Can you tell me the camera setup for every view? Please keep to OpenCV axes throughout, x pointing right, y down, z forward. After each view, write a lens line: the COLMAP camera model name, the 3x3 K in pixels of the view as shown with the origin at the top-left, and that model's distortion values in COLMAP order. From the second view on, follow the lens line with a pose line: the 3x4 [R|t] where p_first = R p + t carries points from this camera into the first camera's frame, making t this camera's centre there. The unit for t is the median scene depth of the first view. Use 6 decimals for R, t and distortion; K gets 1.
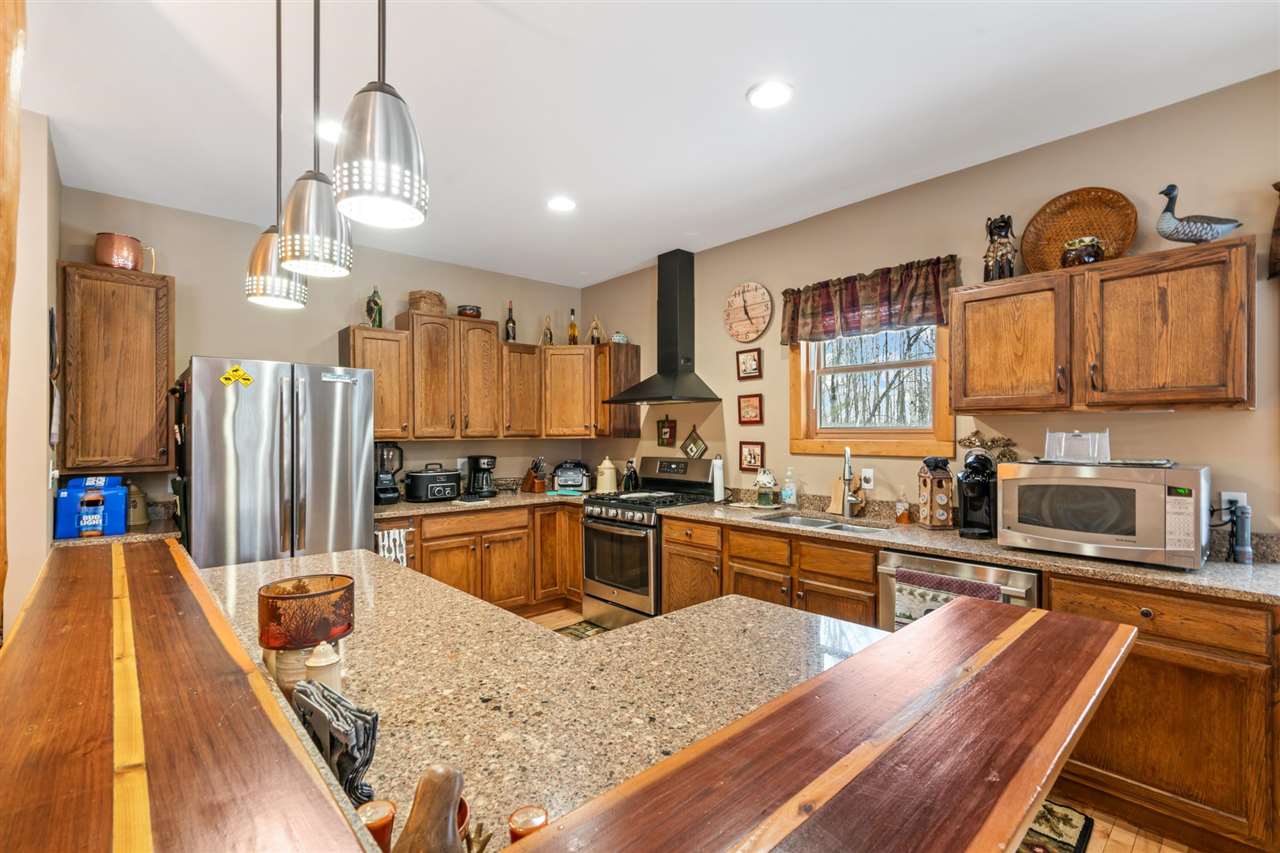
lens RADIAL K [[577.4, 0, 648.5], [0, 577.4, 433.7], [0, 0, 1]] dist [-0.003830, 0.001806]
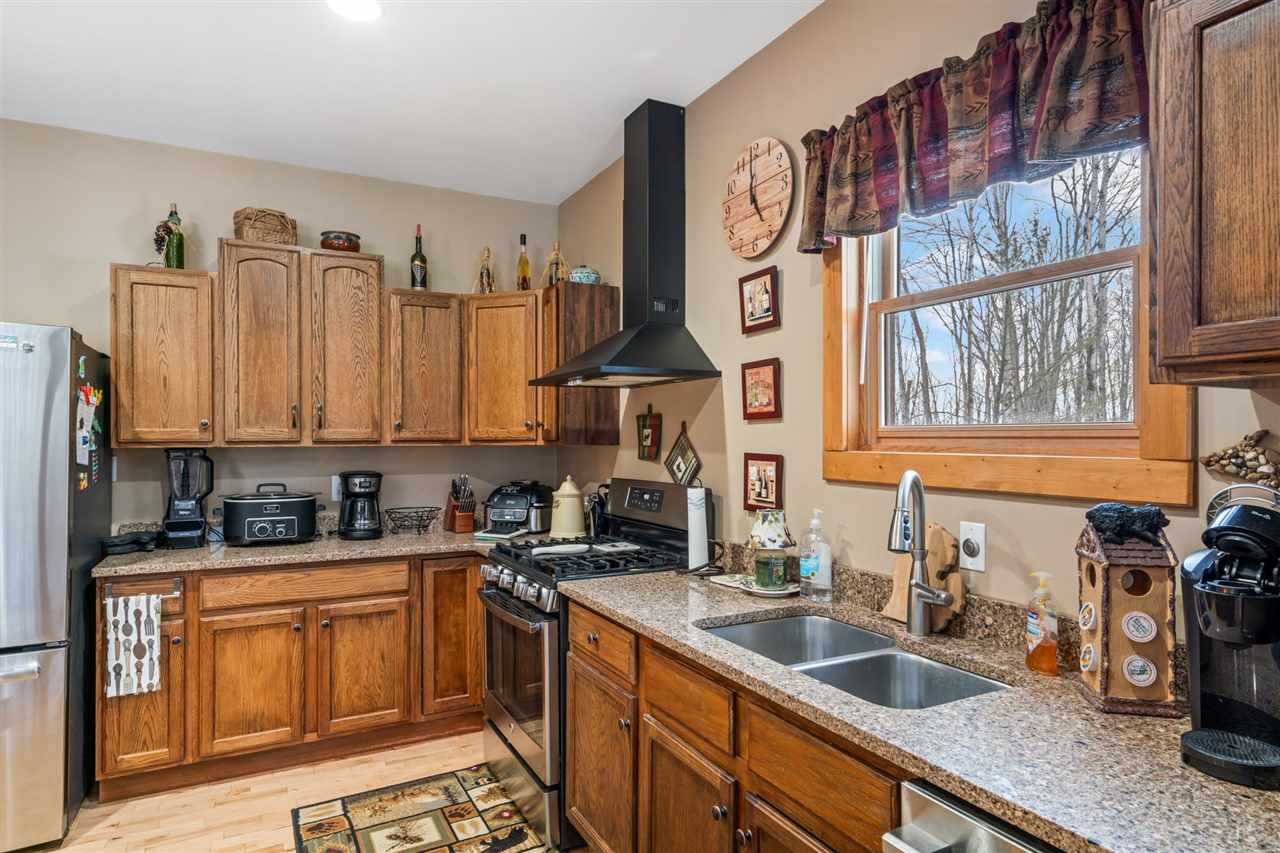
lens RADIAL K [[726.6, 0, 645.5], [0, 726.6, 433.5], [0, 0, 1]] dist [0.014737, -0.002179]
pose [[0.967430, 0.002284, -0.253127, 0.247805], [-0.004307, 0.999963, -0.007439, 0.001099], [0.253101, 0.008287, 0.967404, 0.370532]]
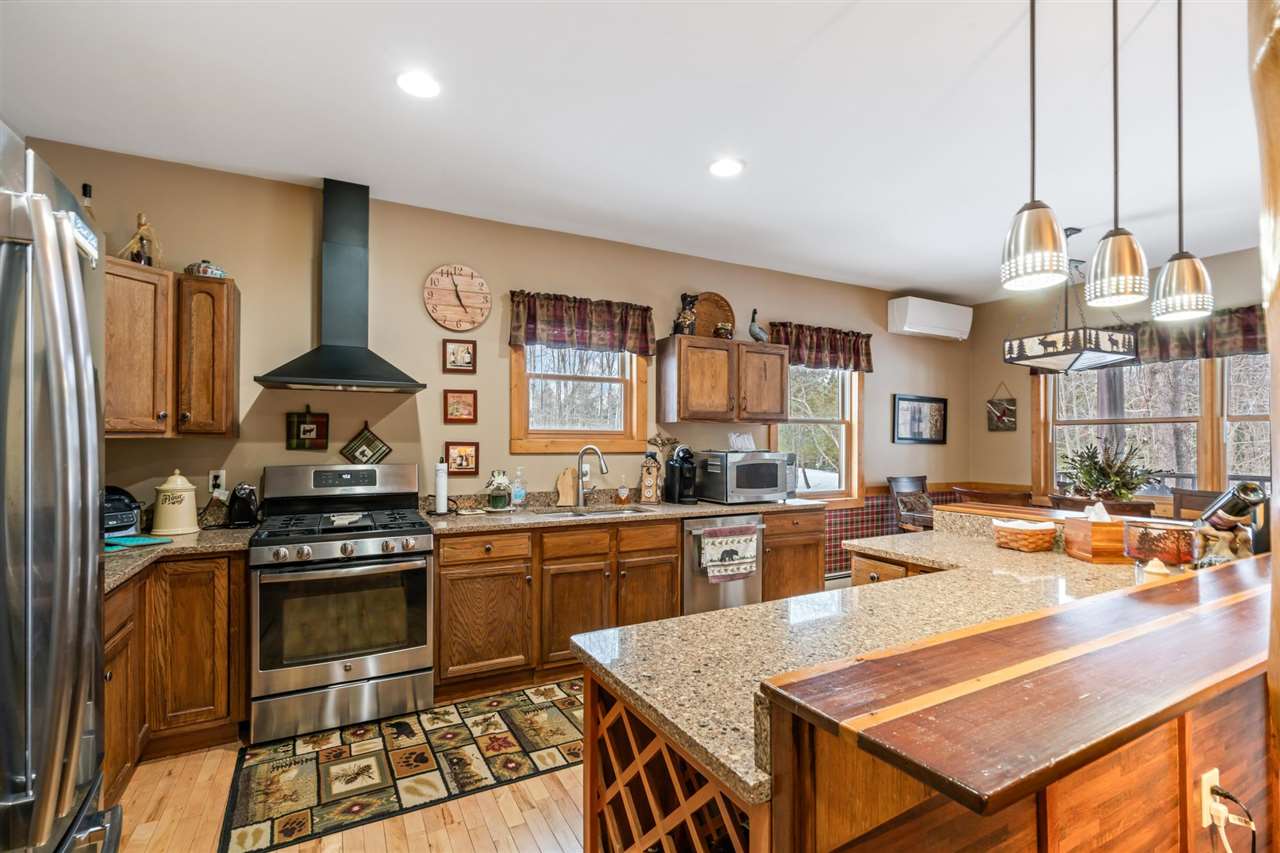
lens RADIAL K [[577.4, 0, 636.3], [0, 577.4, 437.3], [0, 0, 1]] dist [-0.003830, 0.001806]
pose [[0.257769, 0.007981, 0.966174, -0.643539], [-0.002302, 0.999968, -0.007646, 0.012945], [-0.966204, -0.000253, 0.257779, 0.518989]]
